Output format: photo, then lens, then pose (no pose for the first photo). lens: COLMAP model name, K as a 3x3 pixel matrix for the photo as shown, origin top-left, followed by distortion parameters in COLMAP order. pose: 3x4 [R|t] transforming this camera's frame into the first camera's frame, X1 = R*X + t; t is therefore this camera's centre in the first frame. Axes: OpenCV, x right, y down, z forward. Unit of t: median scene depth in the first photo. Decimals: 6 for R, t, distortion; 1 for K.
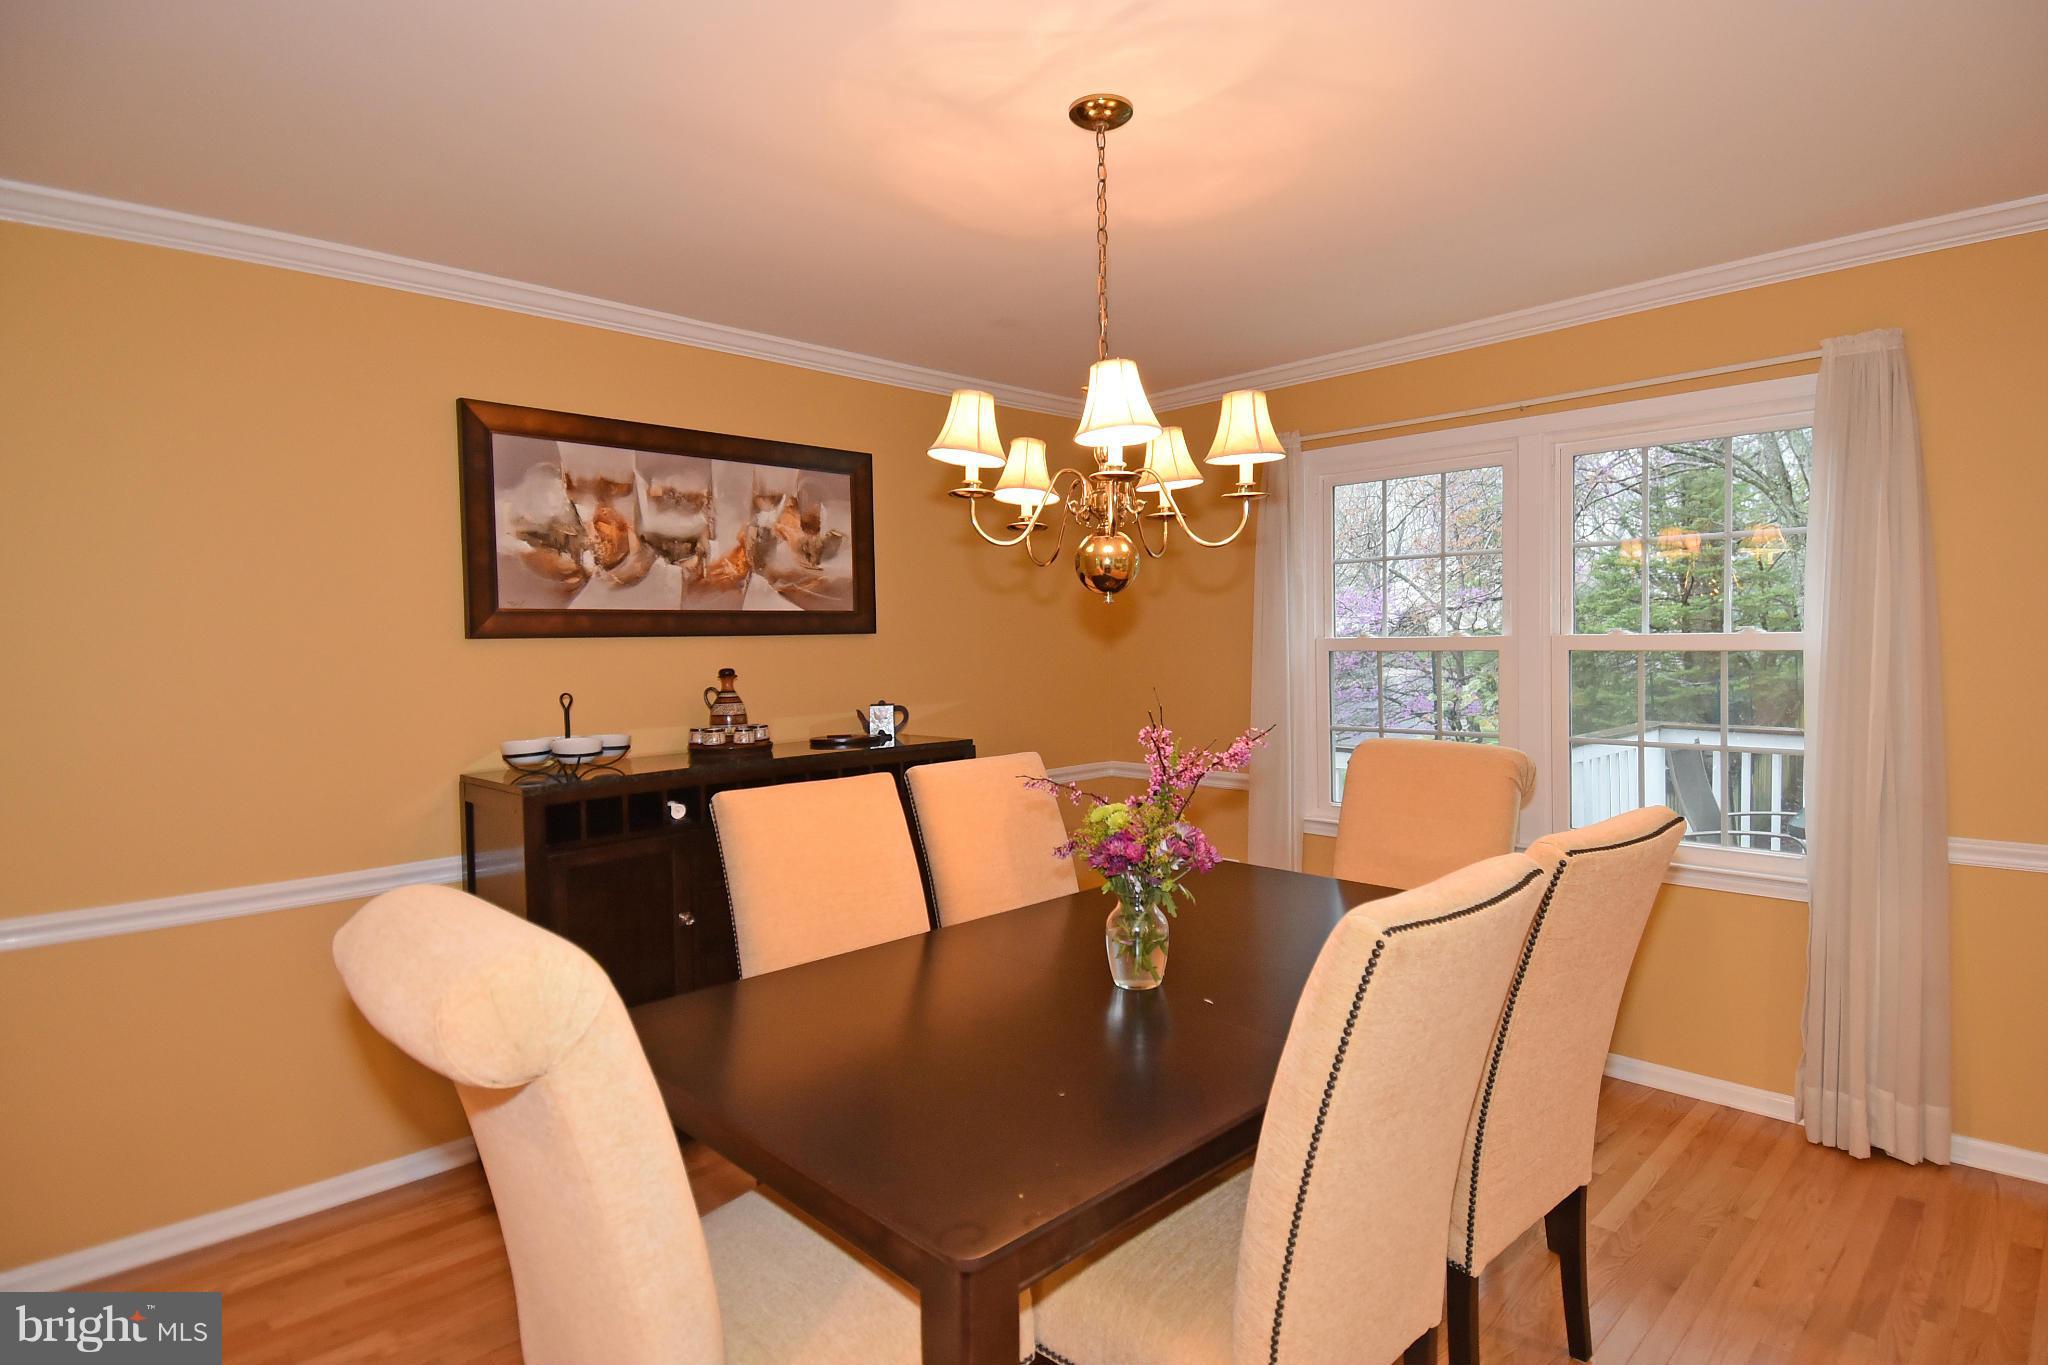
lens RADIAL K [[1100.0, 0, 1039.1], [0, 1100.0, 690.3], [0, 0, 1]] dist [-0.002598, -0.010396]
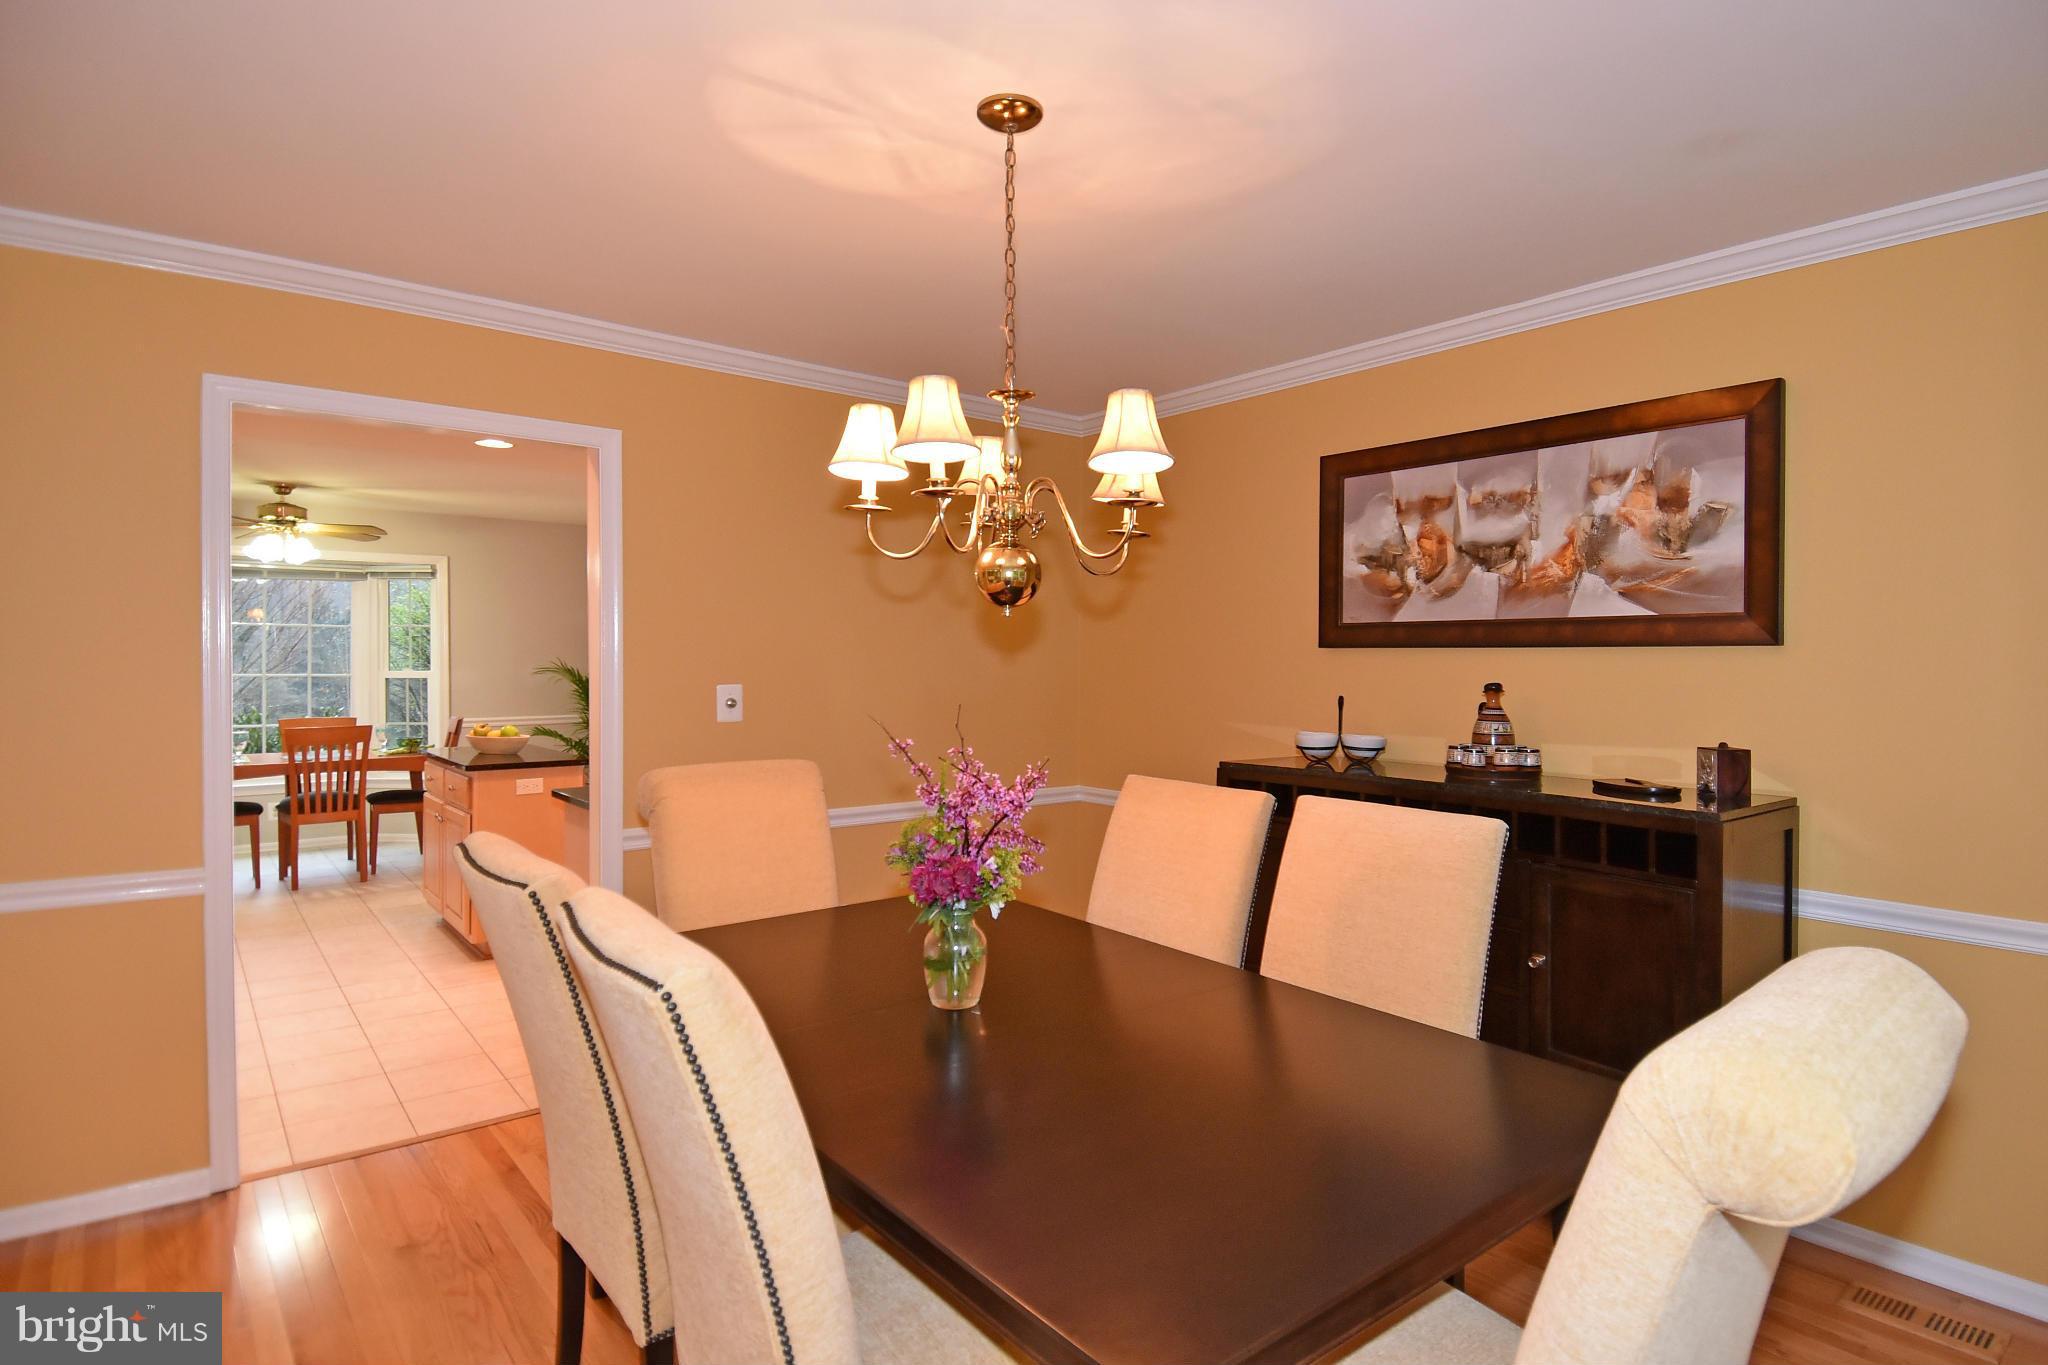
lens RADIAL K [[1100.0, 0, 1040.7], [0, 1100.0, 670.0], [0, 0, 1]] dist [-0.002598, -0.010396]
pose [[-0.153910, 0.027132, -0.987712, 0.672483], [-0.049277, 0.998168, 0.035098, -0.043983], [0.986855, 0.054074, -0.152291, 0.769933]]
